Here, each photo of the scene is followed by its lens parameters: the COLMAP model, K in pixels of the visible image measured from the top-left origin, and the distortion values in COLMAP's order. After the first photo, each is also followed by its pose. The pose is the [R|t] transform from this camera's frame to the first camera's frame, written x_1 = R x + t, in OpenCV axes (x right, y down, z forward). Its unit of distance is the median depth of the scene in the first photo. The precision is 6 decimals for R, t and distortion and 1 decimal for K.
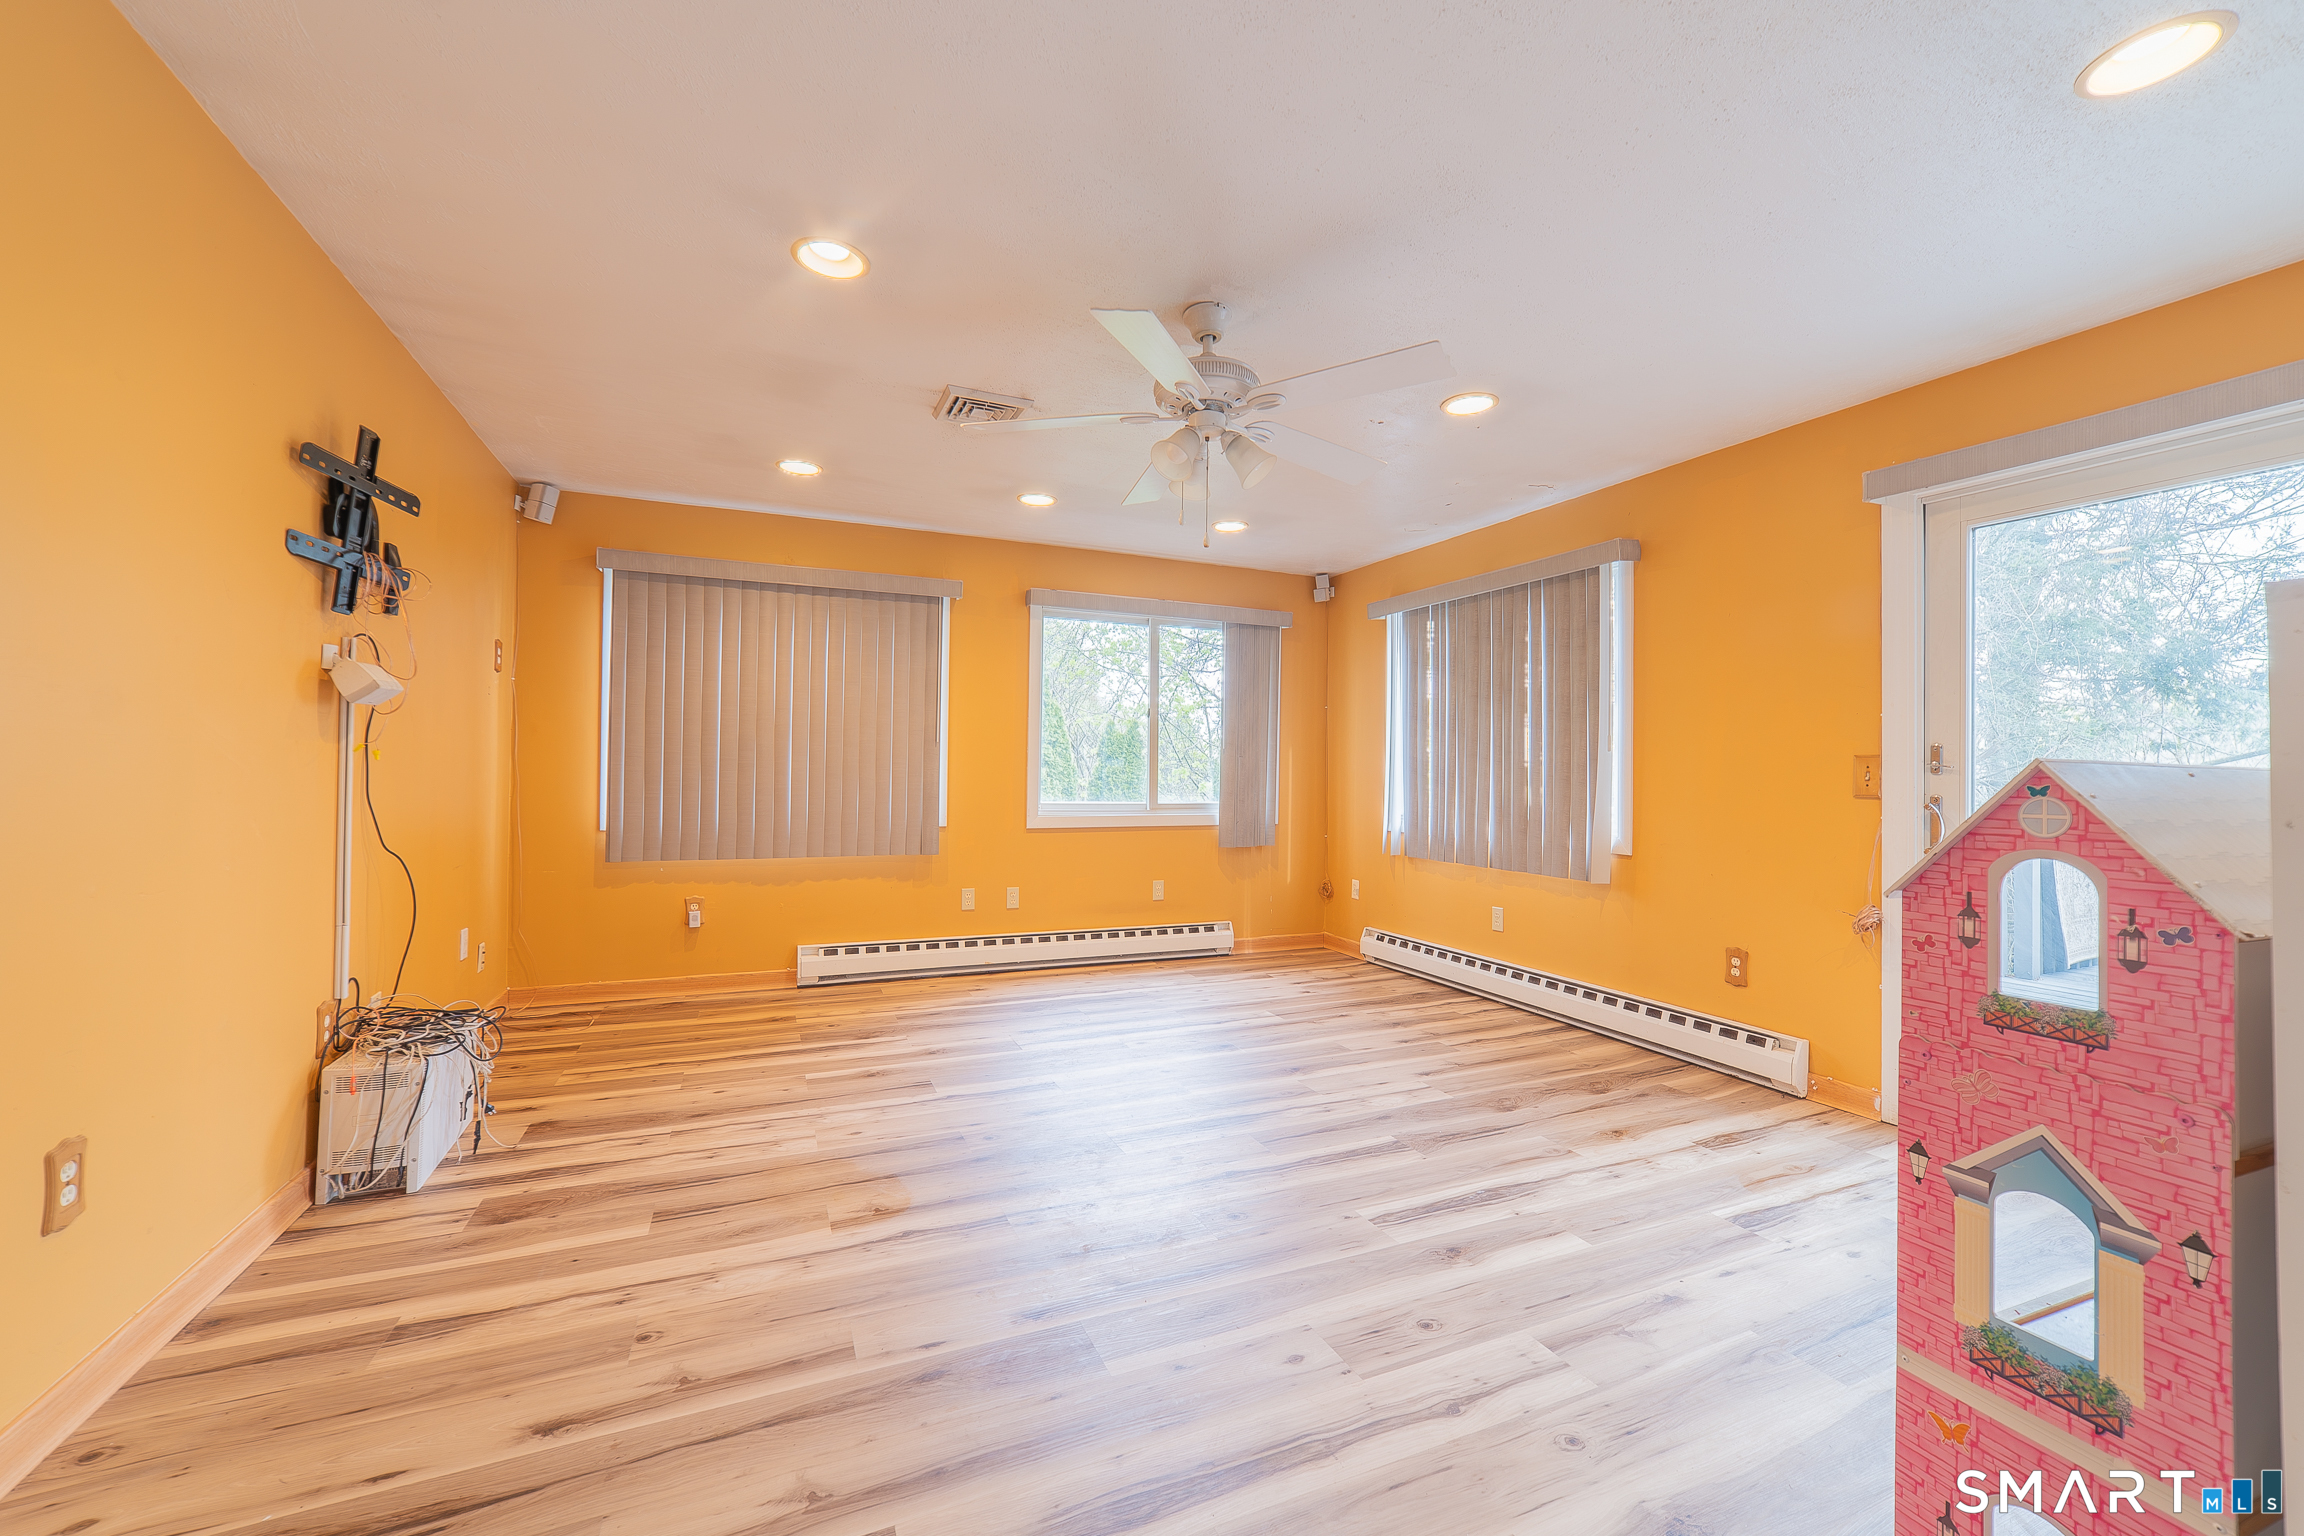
lens RADIAL K [[893.9, 0, 1150.0], [0, 893.9, 762.6], [0, 0, 1]] dist [-0.009259, 0.002302]
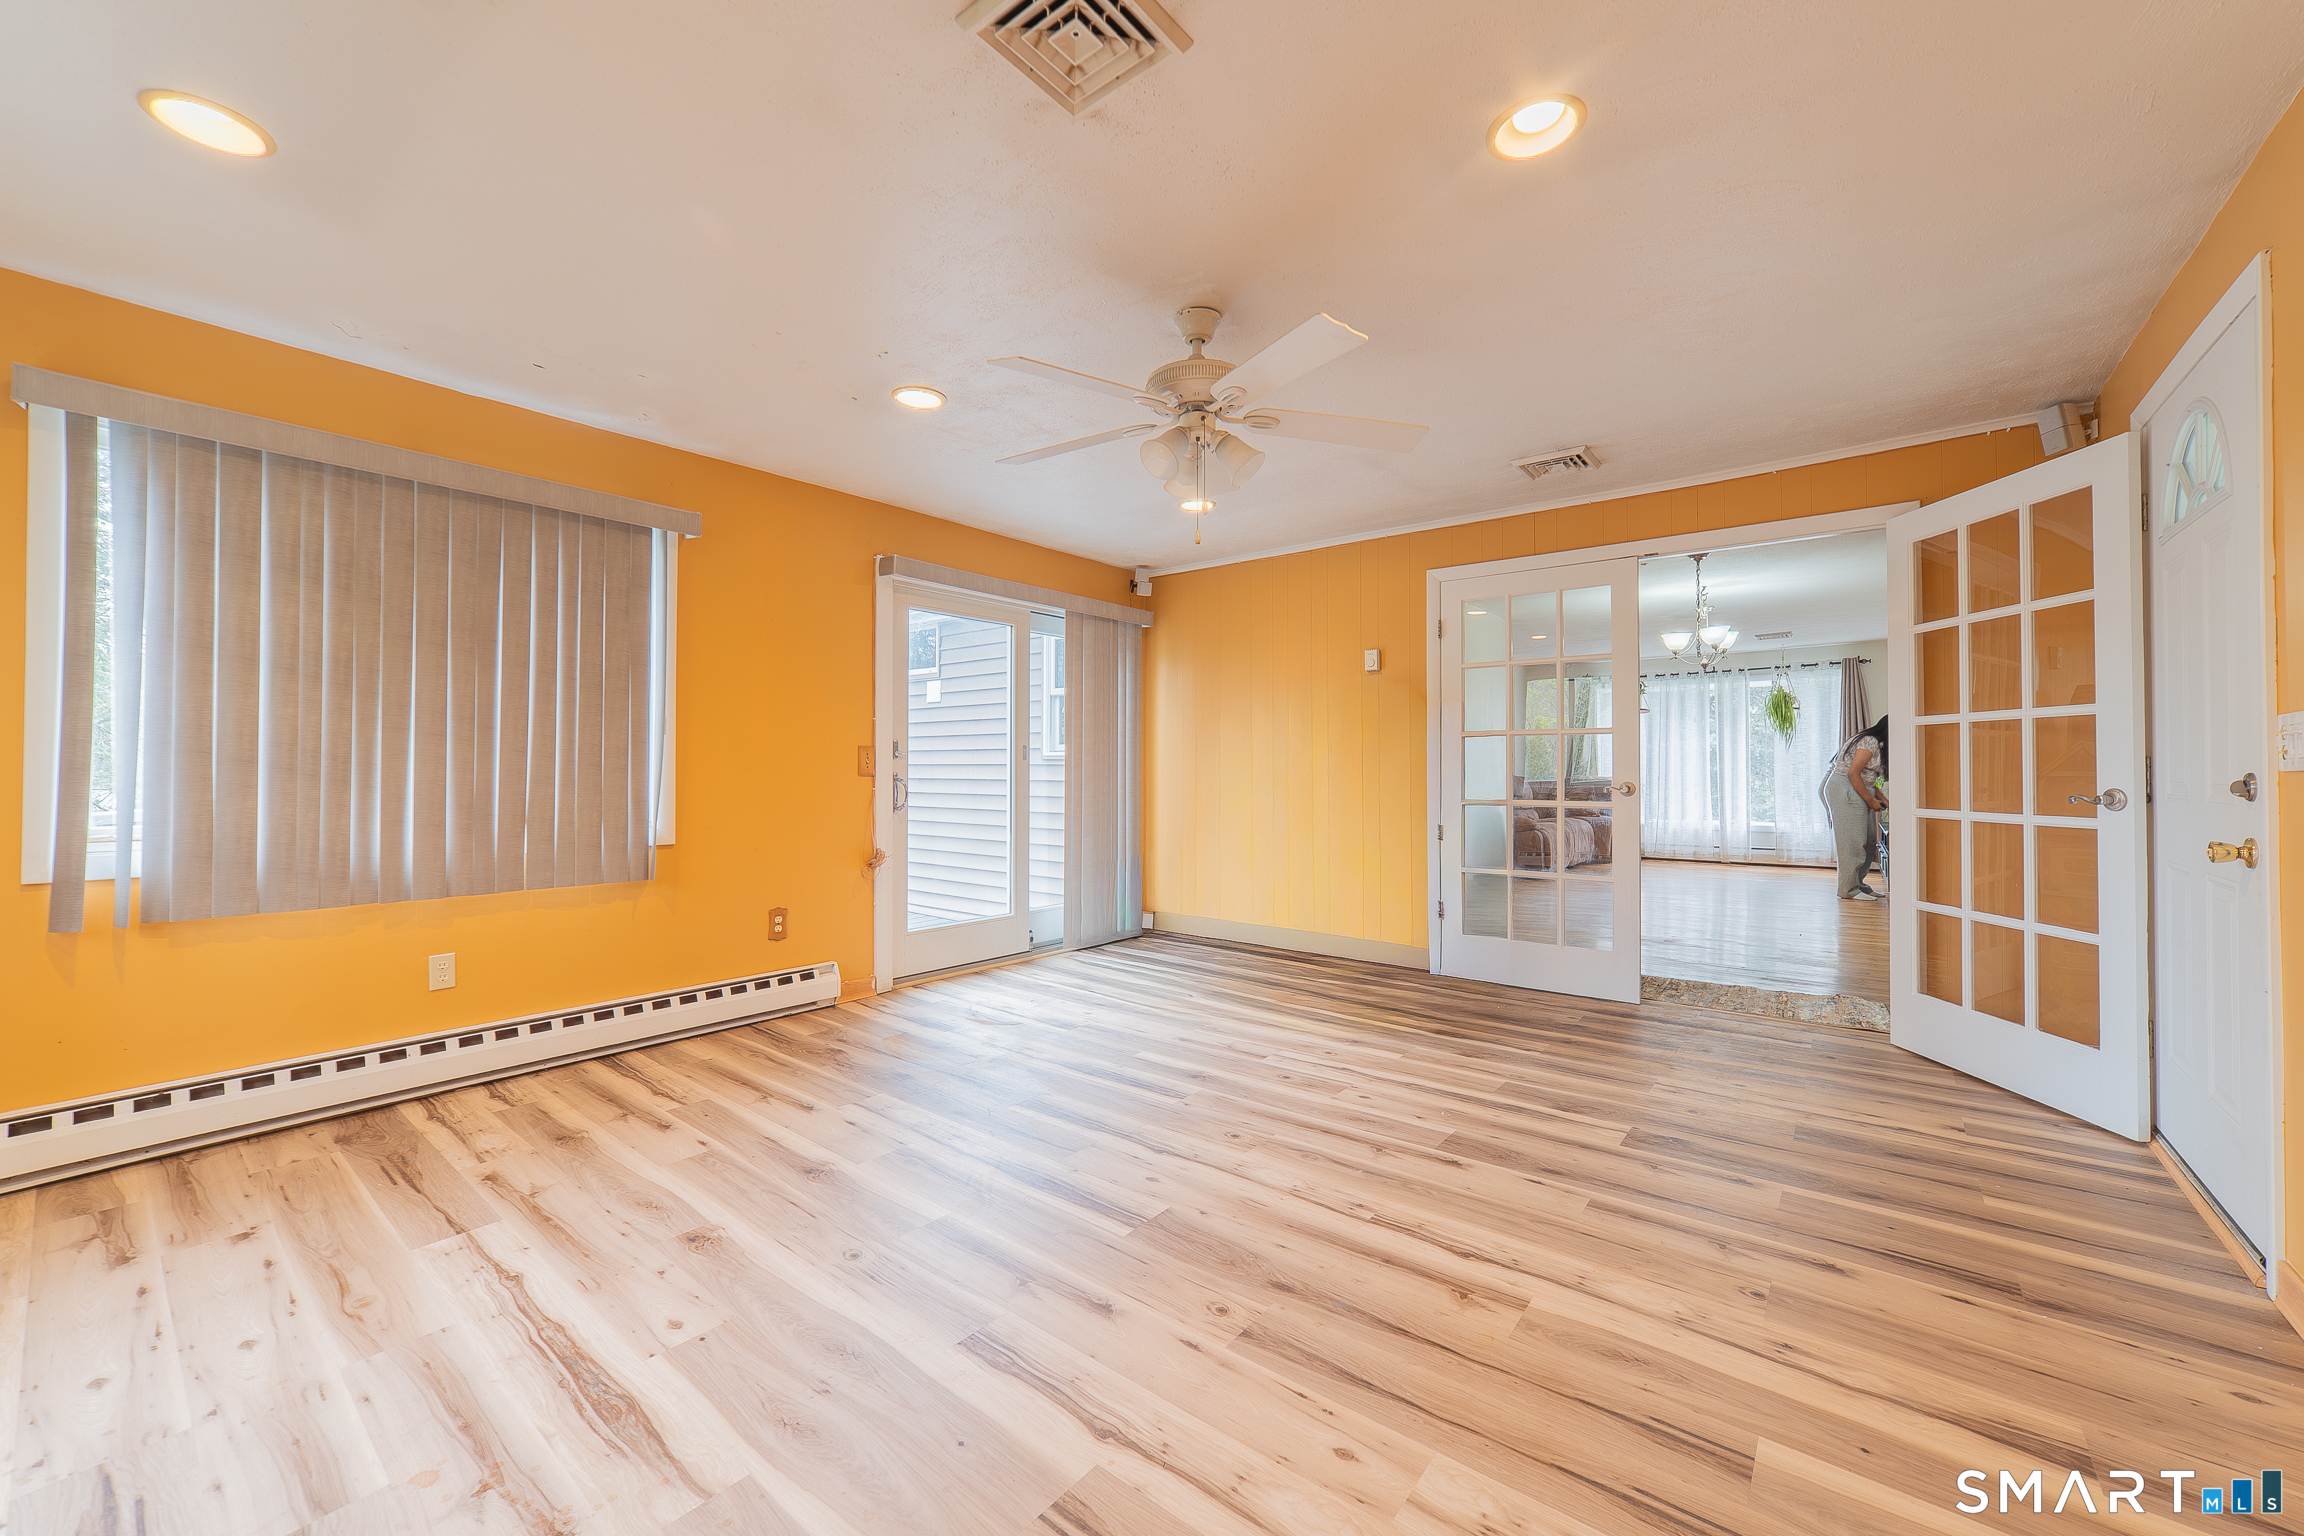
lens RADIAL K [[893.9, 0, 1154.9], [0, 893.9, 761.5], [0, 0, 1]] dist [-0.009259, 0.002302]
pose [[-0.462540, -0.005096, 0.886584, -0.731845], [-0.017558, 0.999840, -0.003413, 0.013834], [-0.886424, -0.017145, -0.462556, 1.334192]]
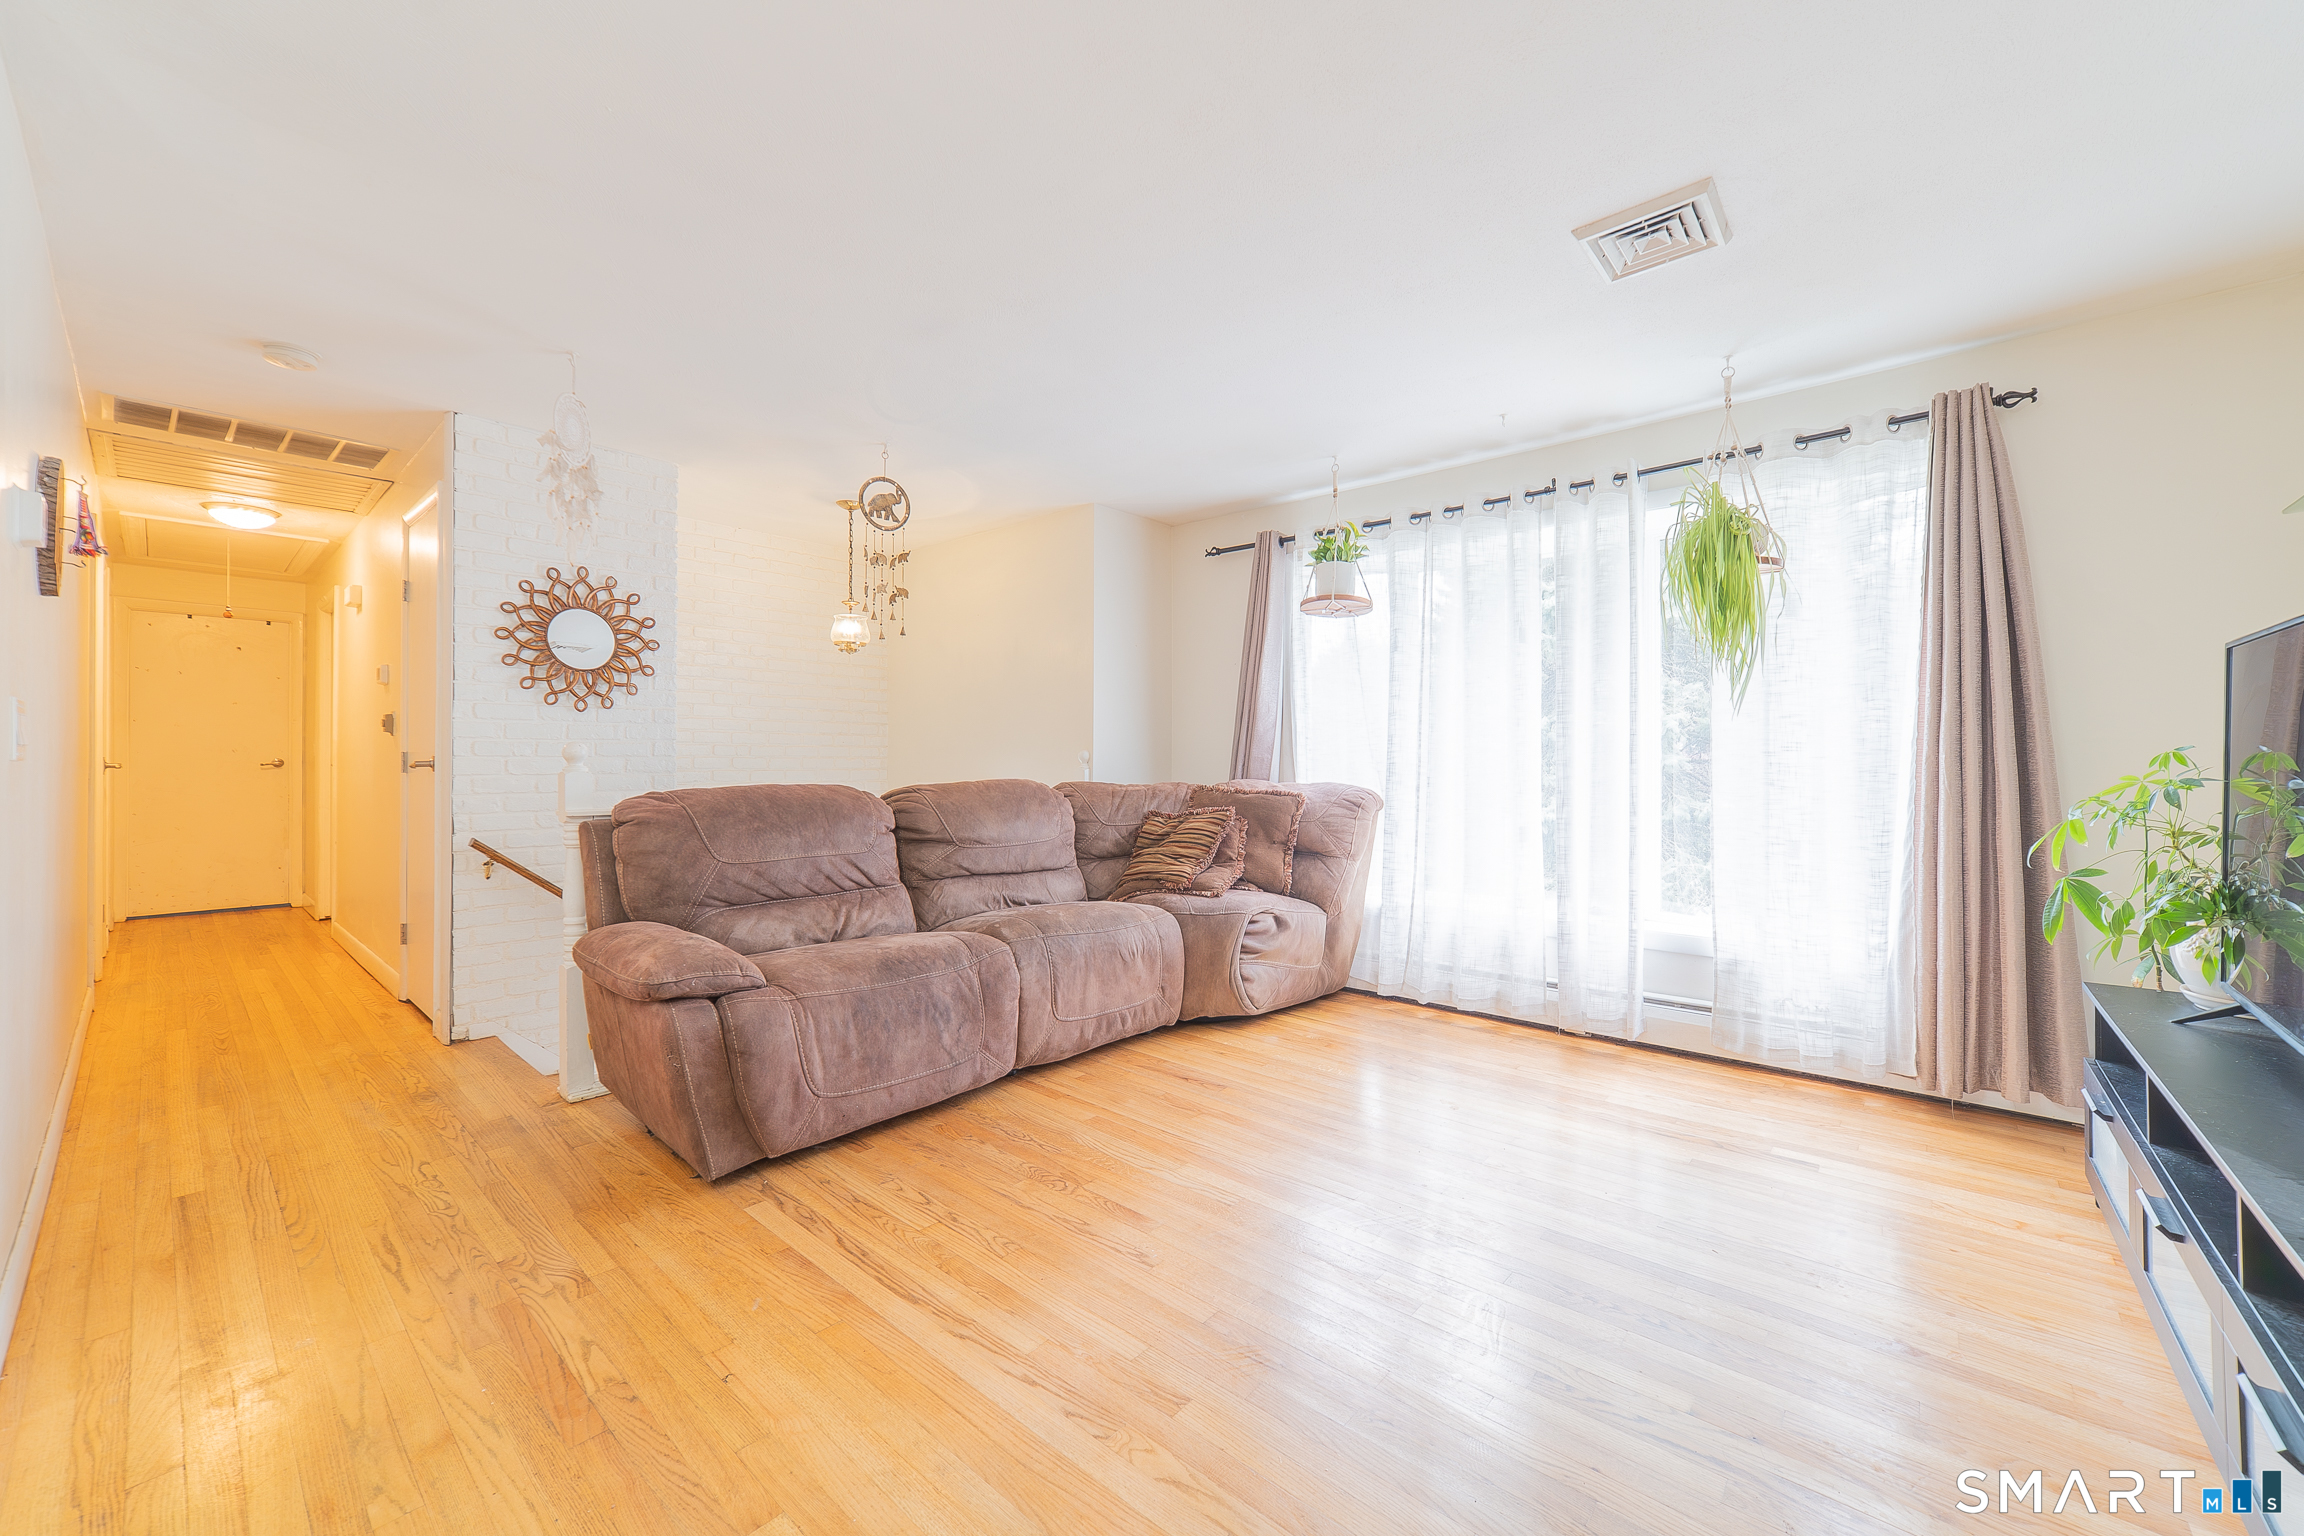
lens RADIAL K [[893.9, 0, 1144.0], [0, 893.9, 765.8], [0, 0, 1]] dist [-0.009259, 0.002302]
pose [[-0.431255, -0.020800, 0.901990, 0.247811], [-0.021976, 0.999680, 0.012546, -0.008779], [-0.901962, -0.014411, -0.431574, -0.715808]]
